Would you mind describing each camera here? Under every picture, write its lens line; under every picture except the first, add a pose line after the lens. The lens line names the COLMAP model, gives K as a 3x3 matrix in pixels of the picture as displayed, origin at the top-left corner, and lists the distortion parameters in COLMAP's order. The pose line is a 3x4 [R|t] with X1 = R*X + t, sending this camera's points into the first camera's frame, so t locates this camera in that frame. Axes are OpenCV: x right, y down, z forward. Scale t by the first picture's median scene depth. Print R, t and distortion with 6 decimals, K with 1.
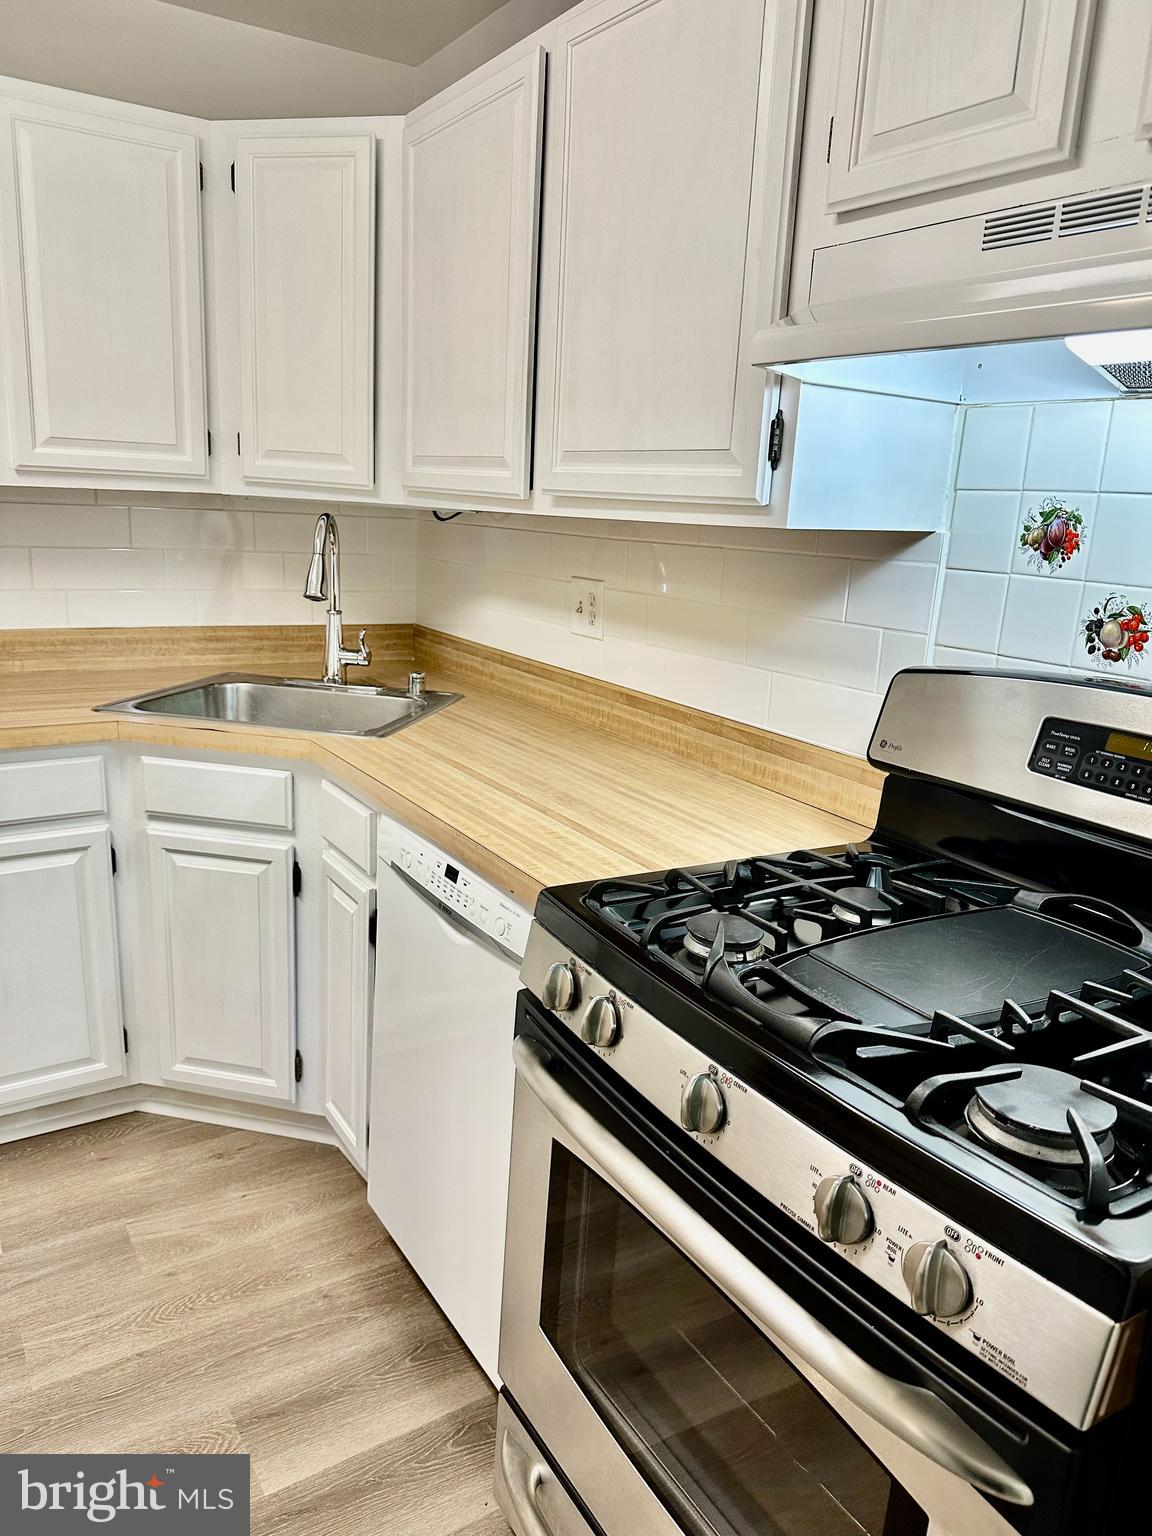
lens RADIAL K [[1094.6, 0, 575.6], [0, 1094.6, 762.0], [0, 0, 1]] dist [0.006041, -0.003850]
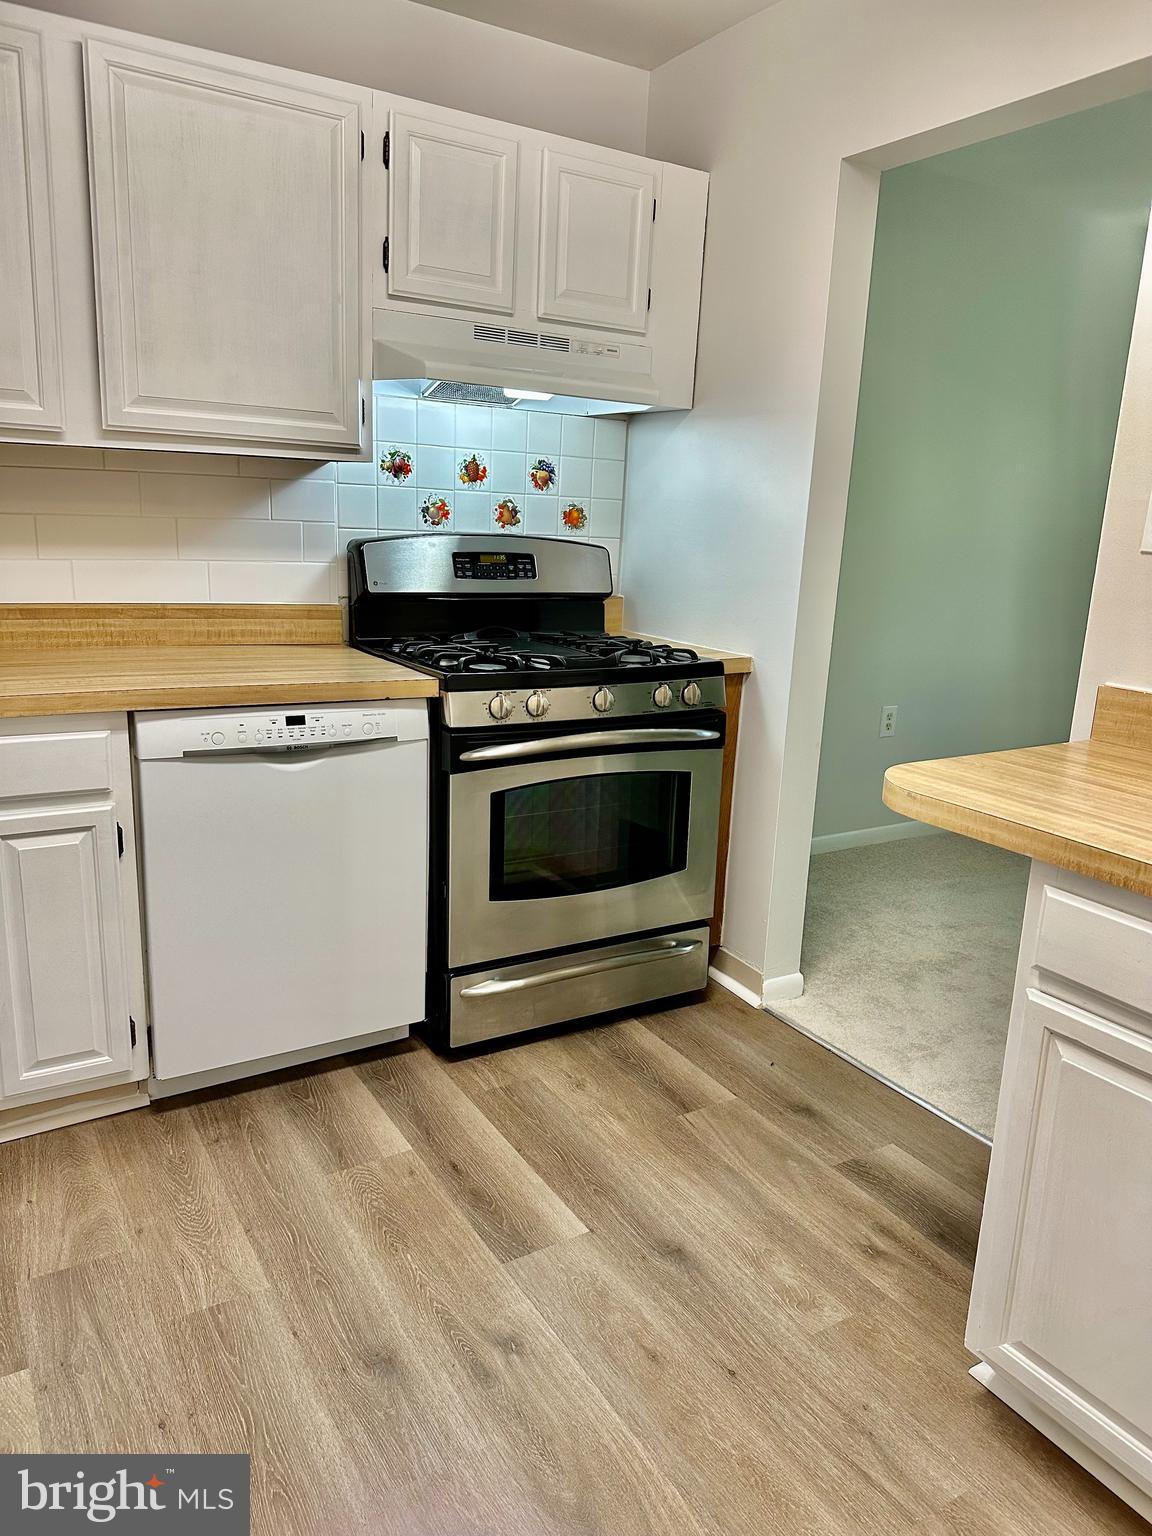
lens RADIAL K [[1094.6, 0, 576.0], [0, 1094.6, 767.8], [0, 0, 1]] dist [0.006041, -0.003850]
pose [[0.016734, -0.280300, 0.959766, -1.577597], [0.182761, 0.944587, 0.272680, -0.166290], [-0.983015, 0.170845, 0.067035, 0.626437]]
